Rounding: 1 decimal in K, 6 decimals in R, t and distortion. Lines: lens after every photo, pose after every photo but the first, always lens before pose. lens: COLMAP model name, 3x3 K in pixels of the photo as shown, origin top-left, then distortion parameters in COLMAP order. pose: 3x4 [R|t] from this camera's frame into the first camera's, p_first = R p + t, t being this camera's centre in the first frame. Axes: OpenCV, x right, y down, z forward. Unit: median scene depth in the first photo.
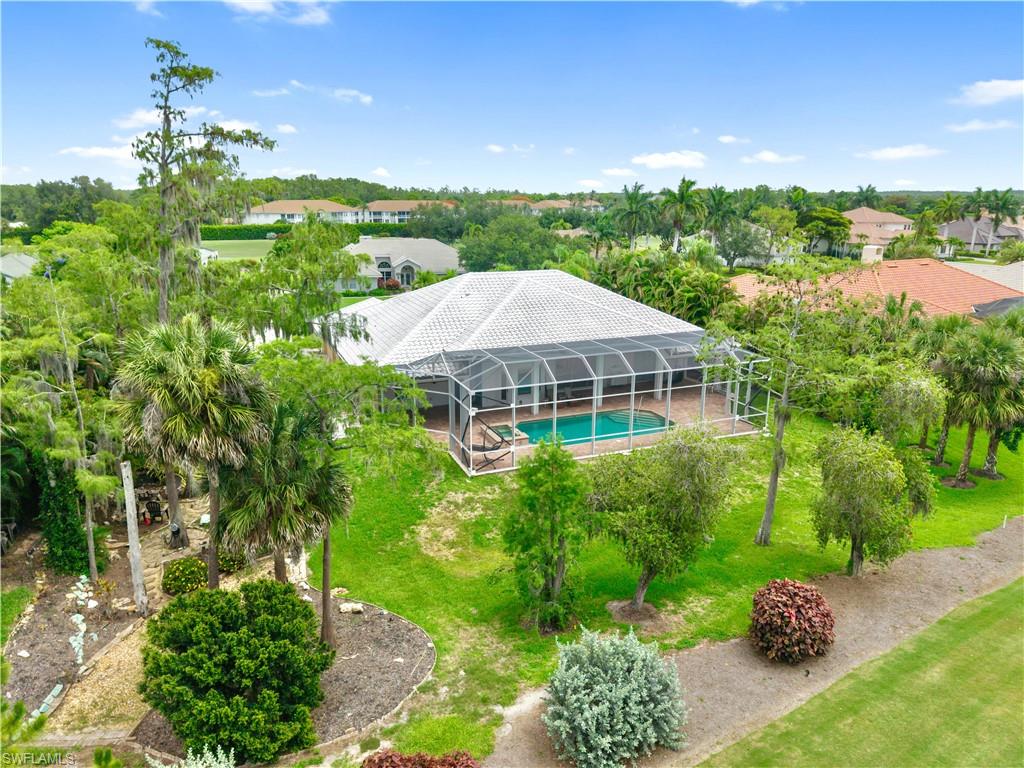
lens RADIAL K [[687.0, 0, 513.6], [0, 687.0, 383.3], [0, 0, 1]] dist [0.017721, -0.004219]
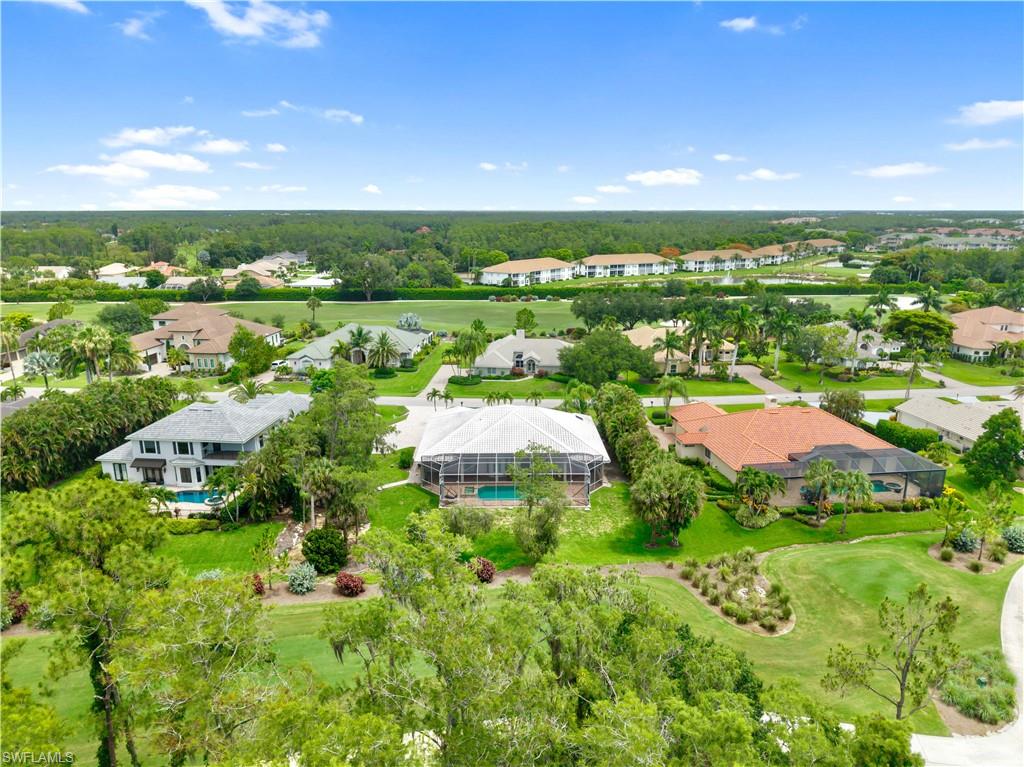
lens RADIAL K [[687.0, 0, 513.6], [0, 687.0, 382.8], [0, 0, 1]] dist [0.017721, -0.004219]
pose [[0.930082, 0.085717, -0.357212, 1.057580], [-0.092234, 0.995737, -0.001213, -0.346782], [0.355585, 0.034075, 0.934023, -1.266478]]
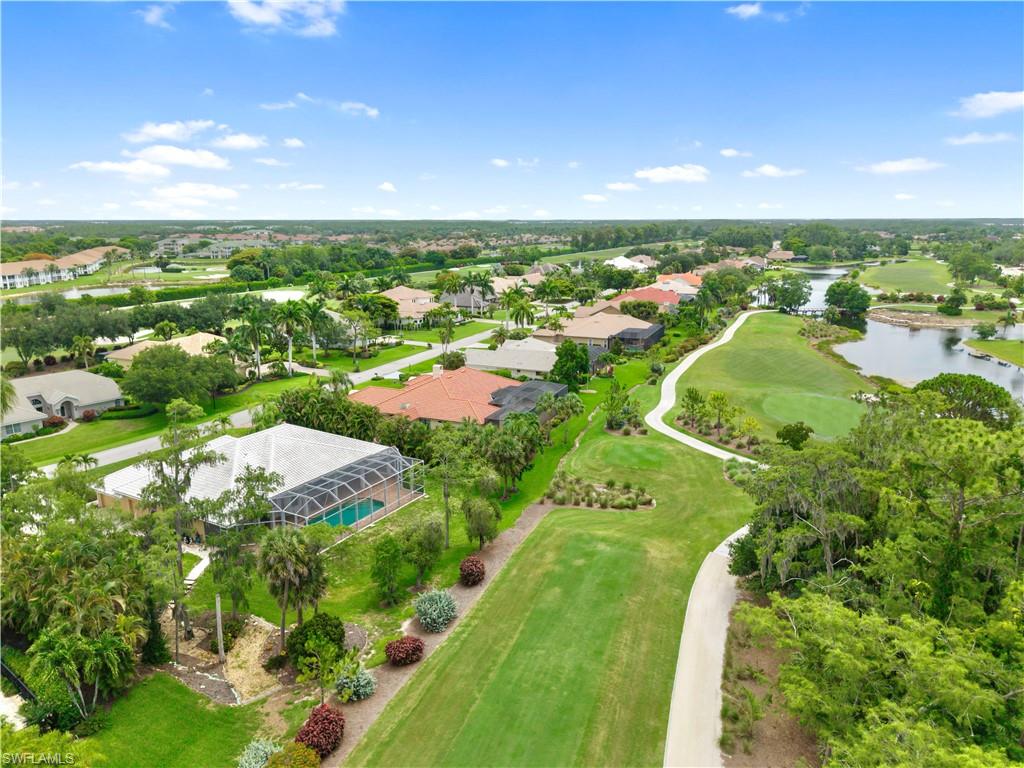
lens RADIAL K [[687.0, 0, 513.6], [0, 687.0, 383.3], [0, 0, 1]] dist [0.017721, -0.004219]
pose [[0.793380, -0.150478, 0.589834, -0.714564], [0.166786, 0.985620, 0.027108, -0.329813], [-0.585432, 0.076869, 0.807069, -1.023948]]
